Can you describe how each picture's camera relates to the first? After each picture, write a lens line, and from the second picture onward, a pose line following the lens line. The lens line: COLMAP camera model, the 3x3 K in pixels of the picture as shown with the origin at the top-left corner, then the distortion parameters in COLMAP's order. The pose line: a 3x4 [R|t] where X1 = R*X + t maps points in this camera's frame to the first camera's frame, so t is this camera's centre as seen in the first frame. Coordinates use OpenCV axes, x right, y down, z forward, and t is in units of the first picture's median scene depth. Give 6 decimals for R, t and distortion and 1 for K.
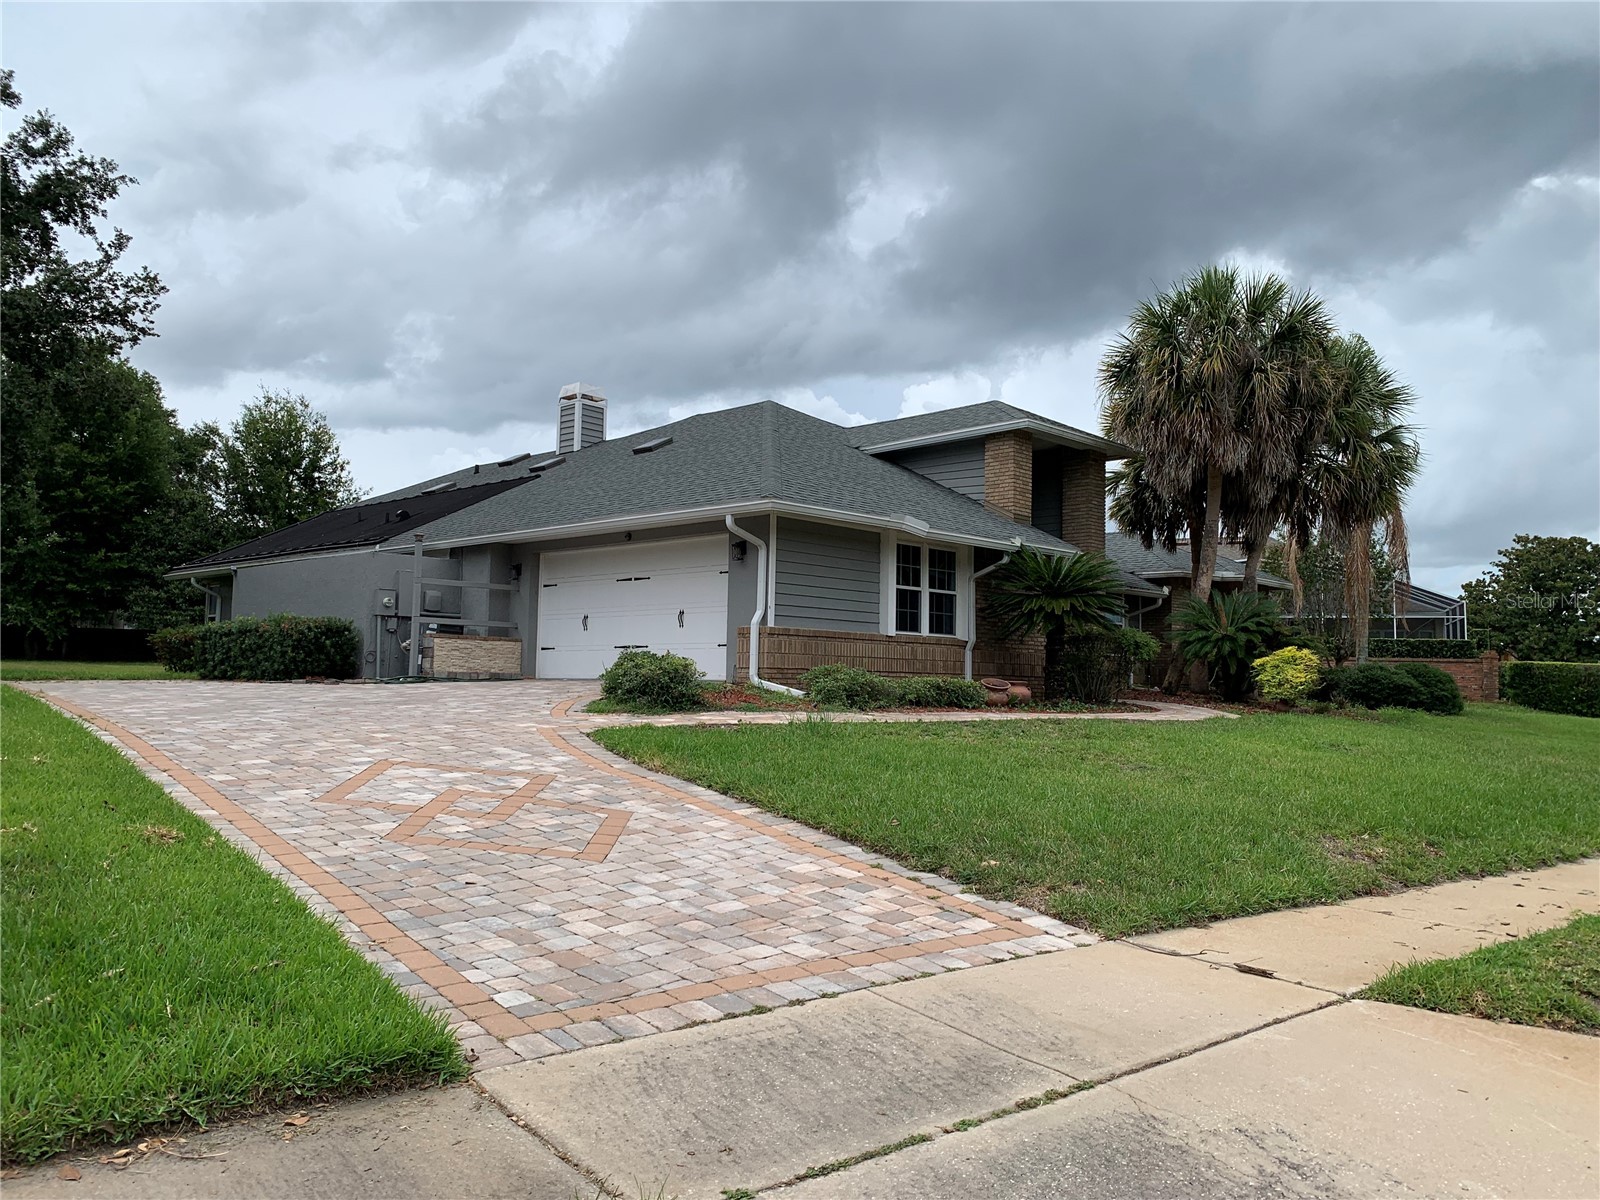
lens RADIAL K [[1214.0, 0, 795.8], [0, 1214.0, 600.1], [0, 0, 1]] dist [0.028261, -0.010162]
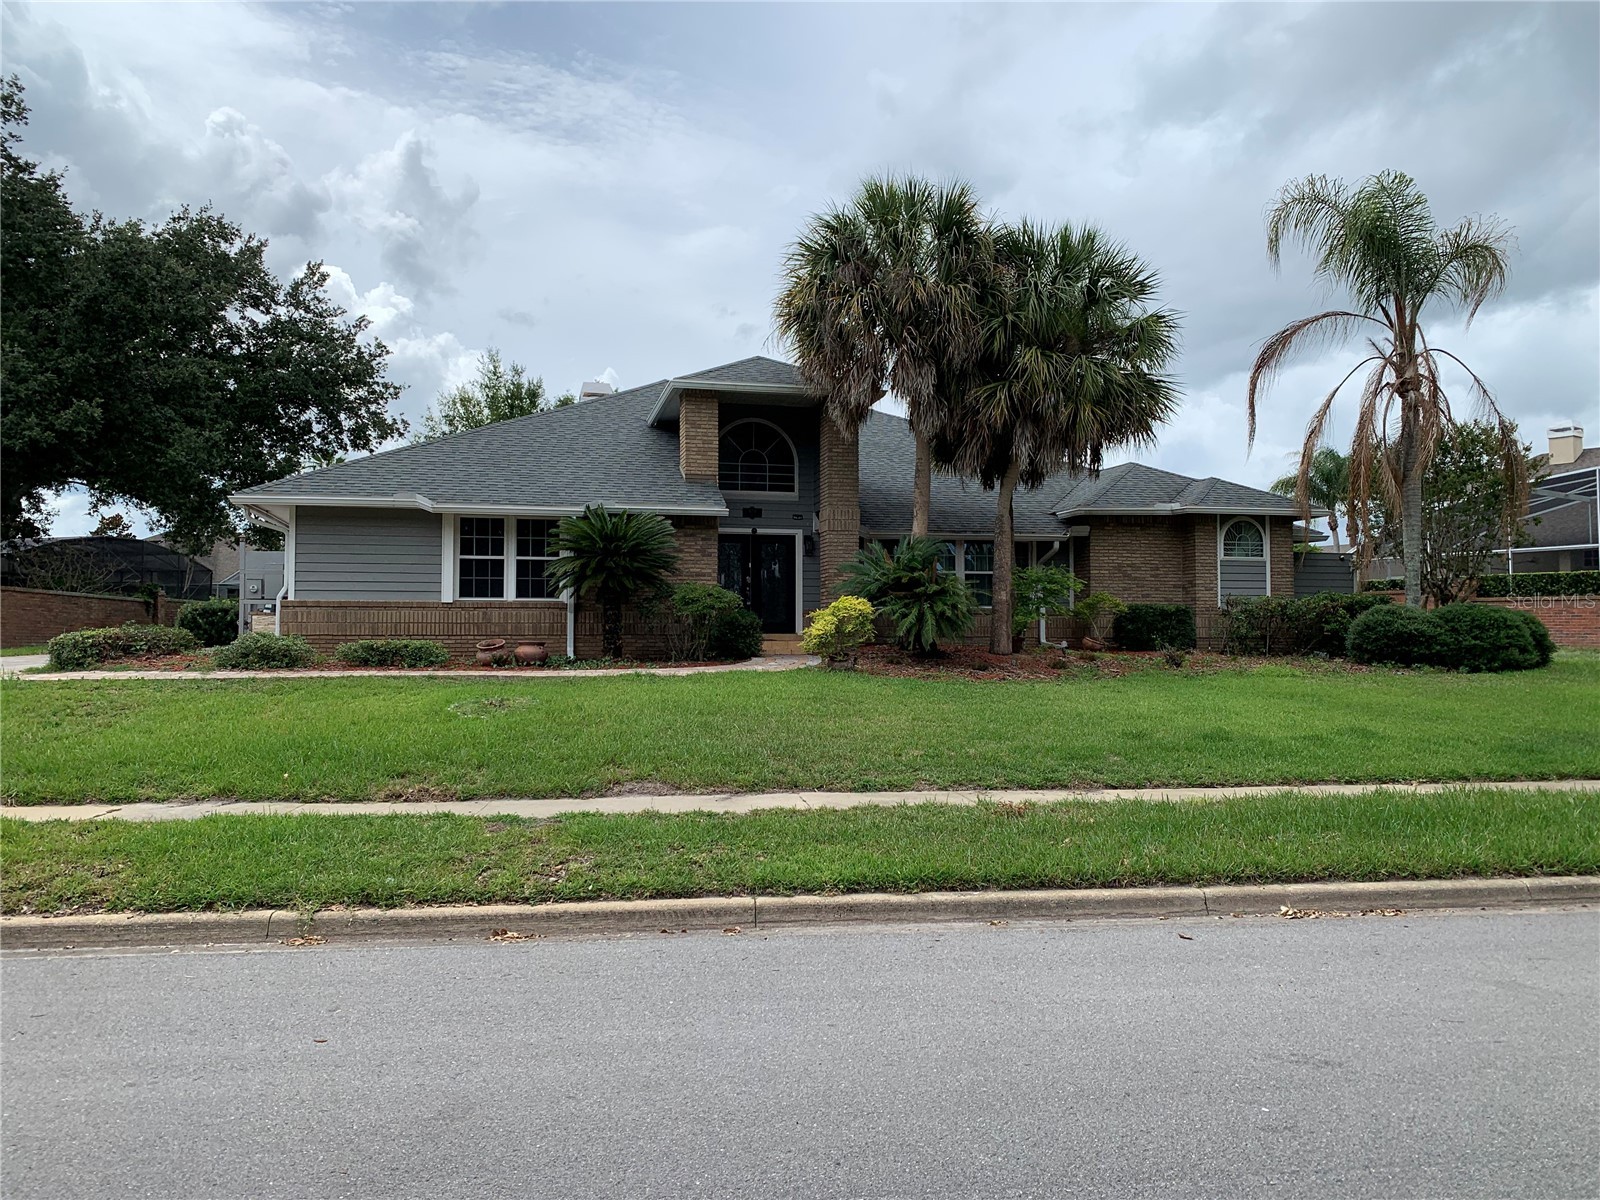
lens RADIAL K [[1230.7, 0, 801.3], [0, 1230.7, 588.9], [0, 0, 1]] dist [0.031680, -0.027951]
pose [[0.827437, -0.040504, -0.560096, 0.859197], [0.053505, 0.998544, 0.006833, 0.023292], [0.559004, -0.035622, 0.828399, 0.212099]]
